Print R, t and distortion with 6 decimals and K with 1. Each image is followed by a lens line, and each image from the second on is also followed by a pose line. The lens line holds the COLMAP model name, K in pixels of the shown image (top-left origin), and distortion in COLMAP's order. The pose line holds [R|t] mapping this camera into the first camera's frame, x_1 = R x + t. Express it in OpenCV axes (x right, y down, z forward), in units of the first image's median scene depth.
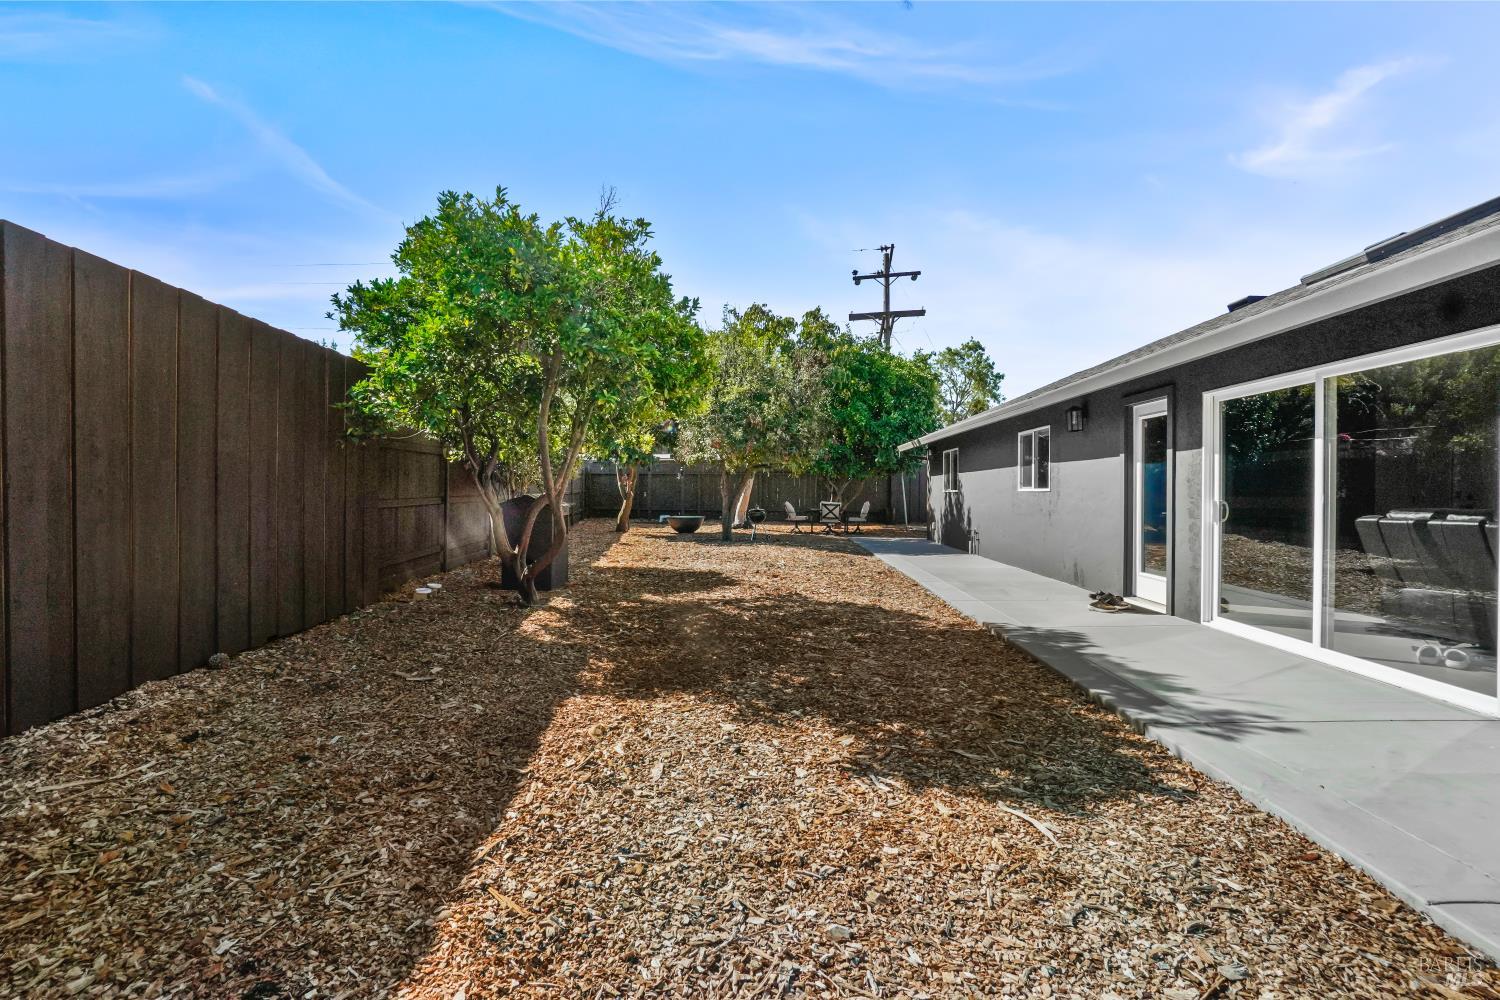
lens RADIAL K [[655.9, 0, 753.0], [0, 655.9, 503.5], [0, 0, 1]] dist [-0.063955, 0.022319]
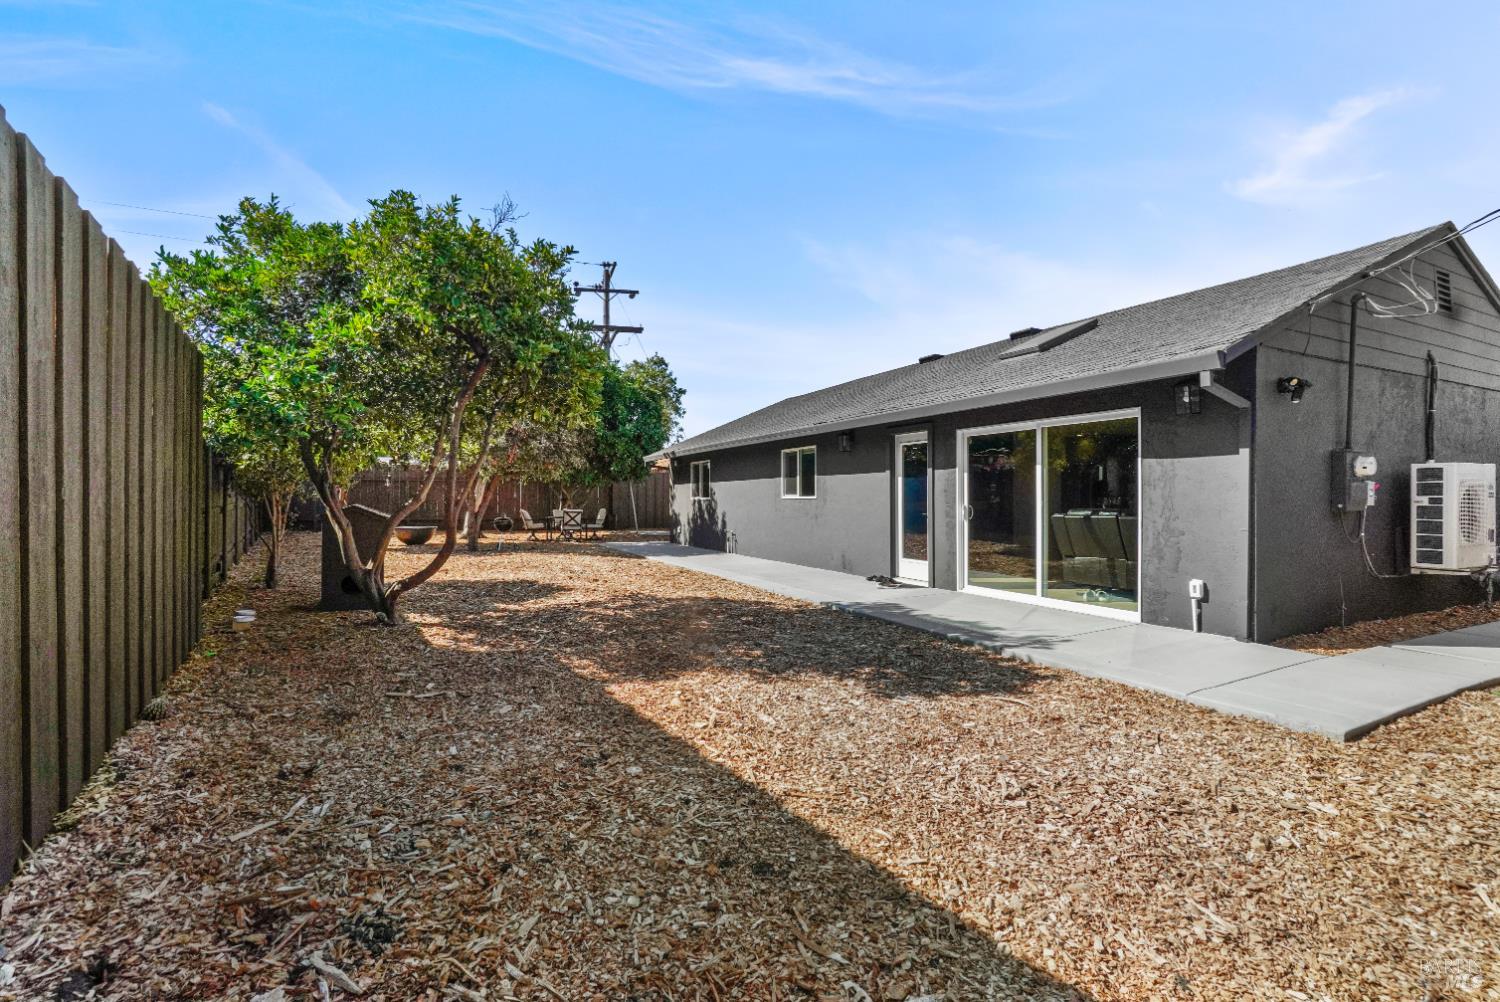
lens RADIAL K [[652.9, 0, 742.6], [0, 652.9, 503.8], [0, 0, 1]] dist [-0.062734, 0.021651]
pose [[0.884756, -0.008581, 0.465975, -0.416439], [0.012828, 0.999900, -0.005944, -0.004931], [-0.465878, 0.011236, 0.884778, -0.068551]]
